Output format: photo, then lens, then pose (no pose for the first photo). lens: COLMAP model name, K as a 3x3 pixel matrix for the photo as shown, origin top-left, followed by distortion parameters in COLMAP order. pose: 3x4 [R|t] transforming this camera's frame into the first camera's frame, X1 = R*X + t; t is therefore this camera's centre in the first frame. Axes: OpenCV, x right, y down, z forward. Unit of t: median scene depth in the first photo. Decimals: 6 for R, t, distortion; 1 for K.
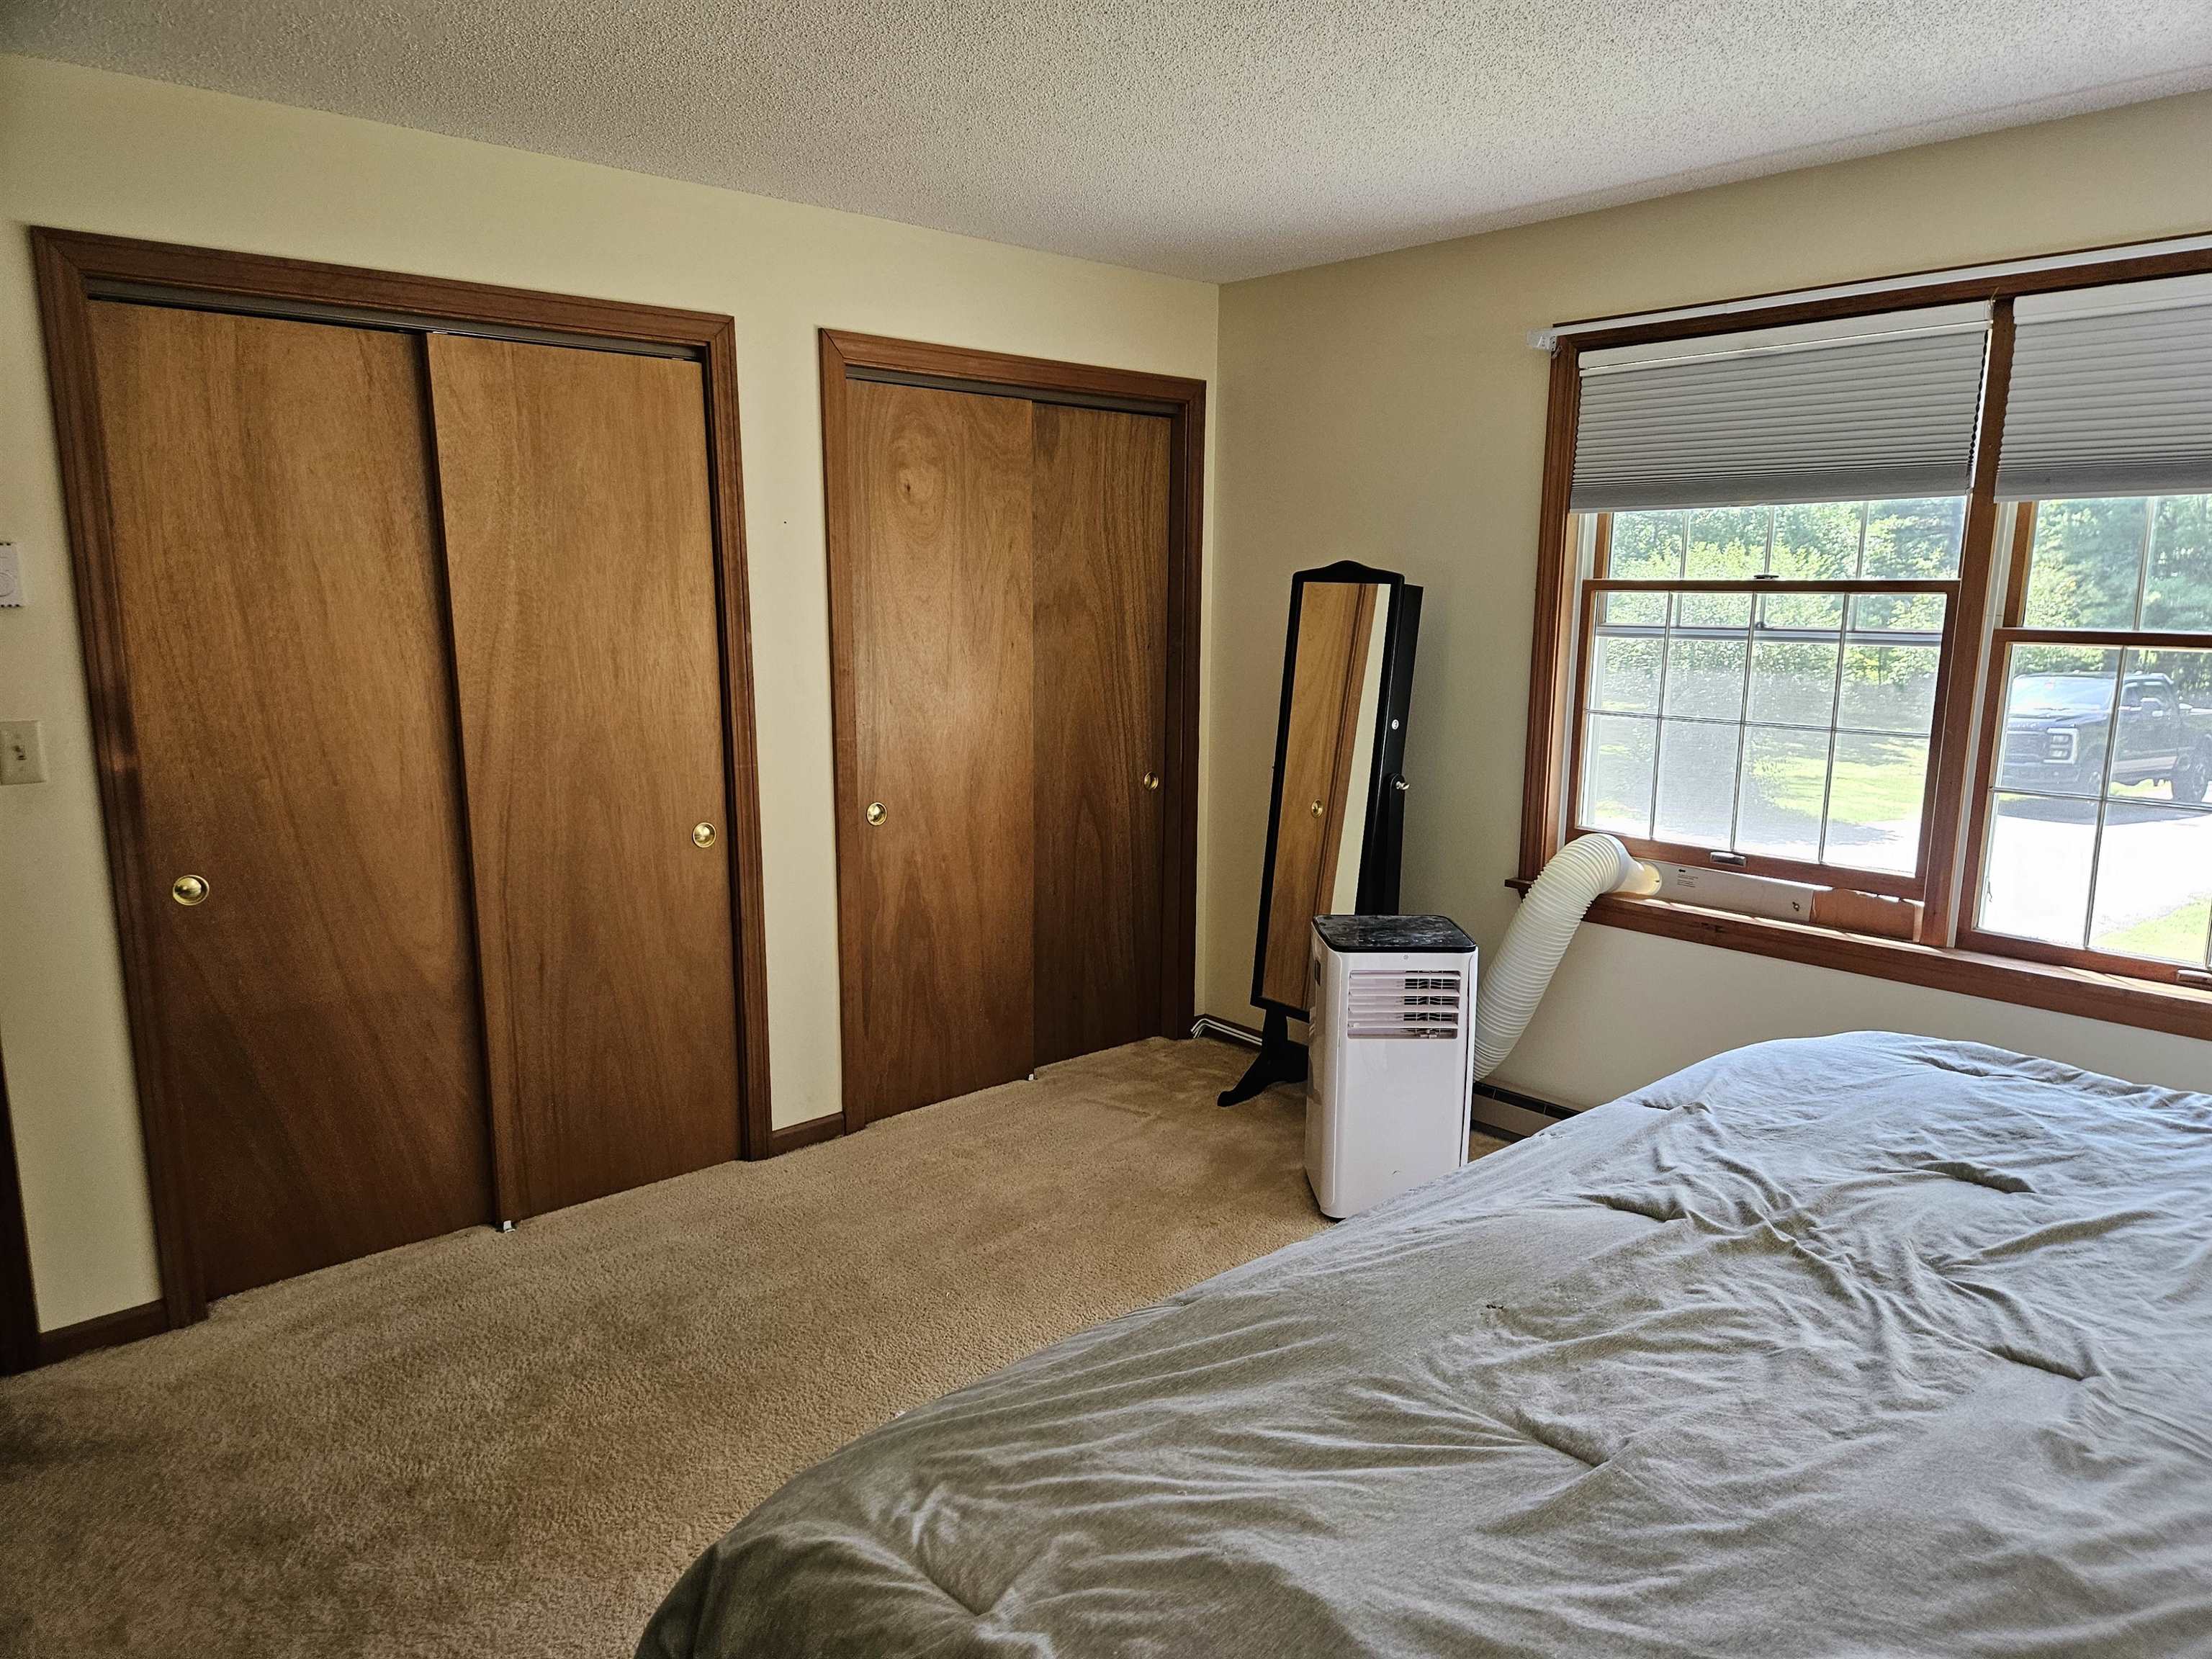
lens RADIAL K [[1487.5, 0, 1097.3], [0, 1487.5, 828.2], [0, 0, 1]] dist [0.038163, -0.054768]
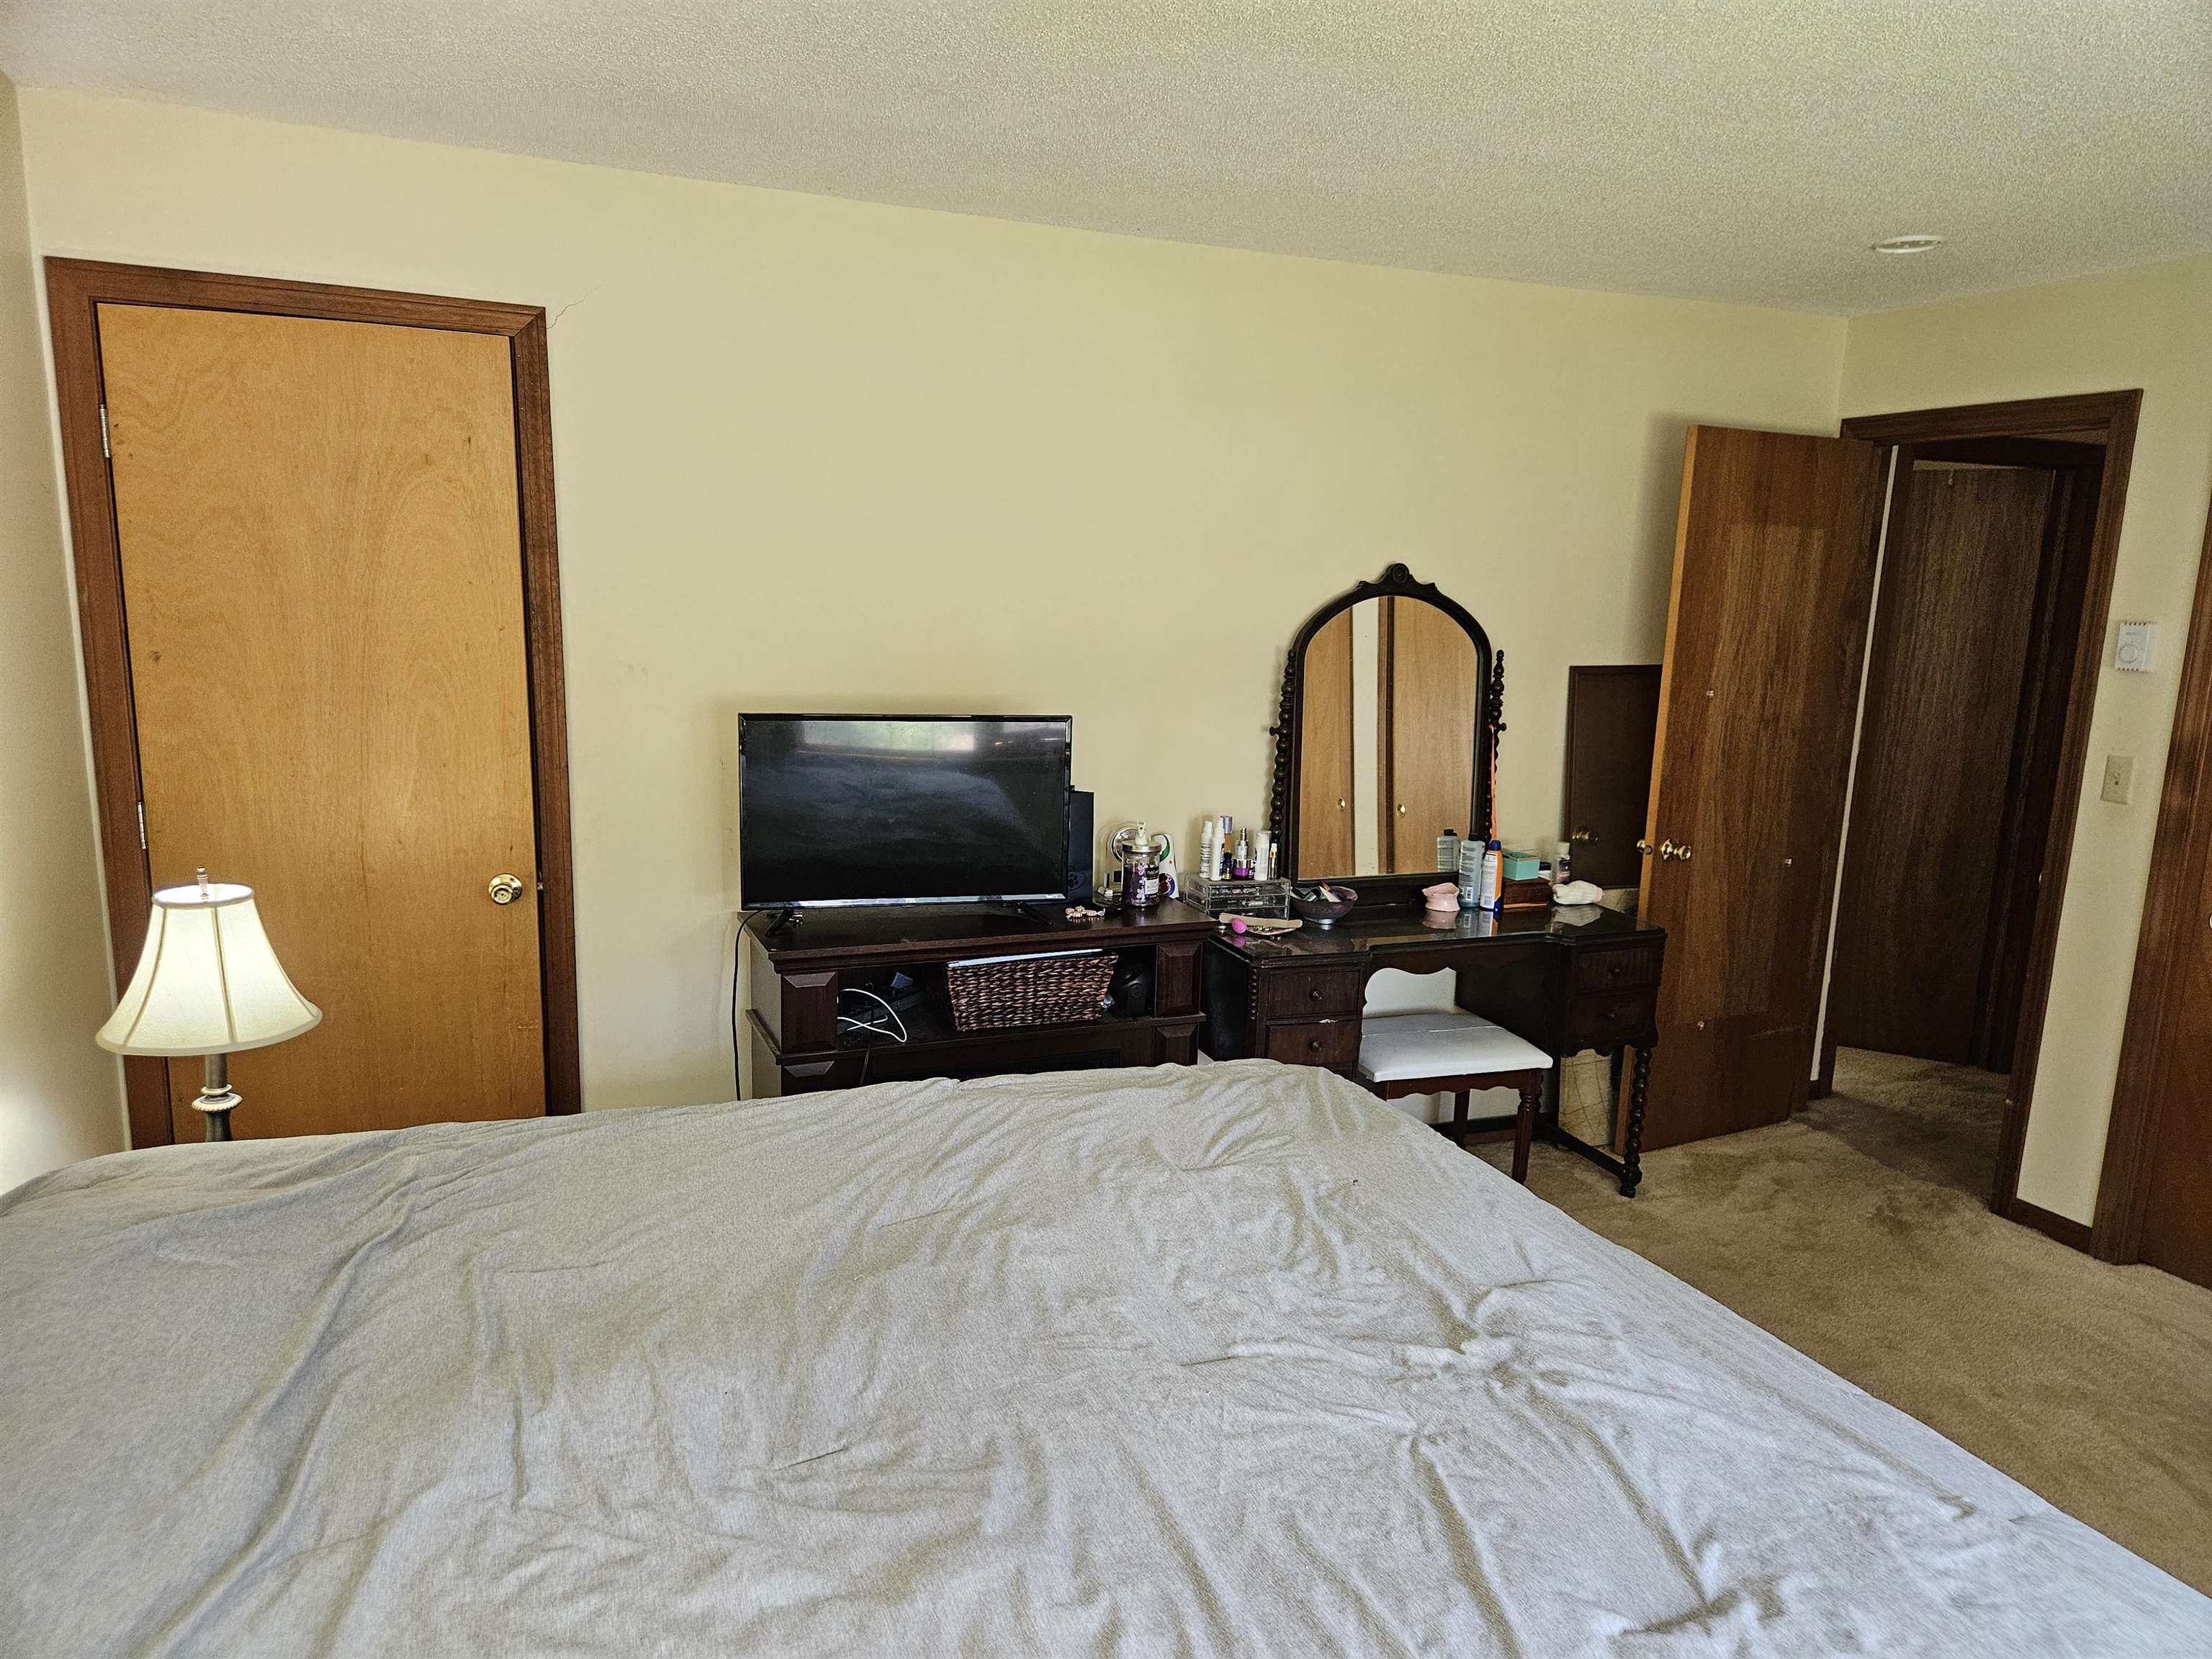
lens RADIAL K [[1487.5, 0, 1101.5], [0, 1487.5, 832.7], [0, 0, 1]] dist [0.038163, -0.054768]
pose [[-0.328667, 0.161741, -0.930493, 1.403993], [-0.190299, 0.953679, 0.232988, -0.247497], [0.925075, 0.253647, -0.282663, 0.952746]]
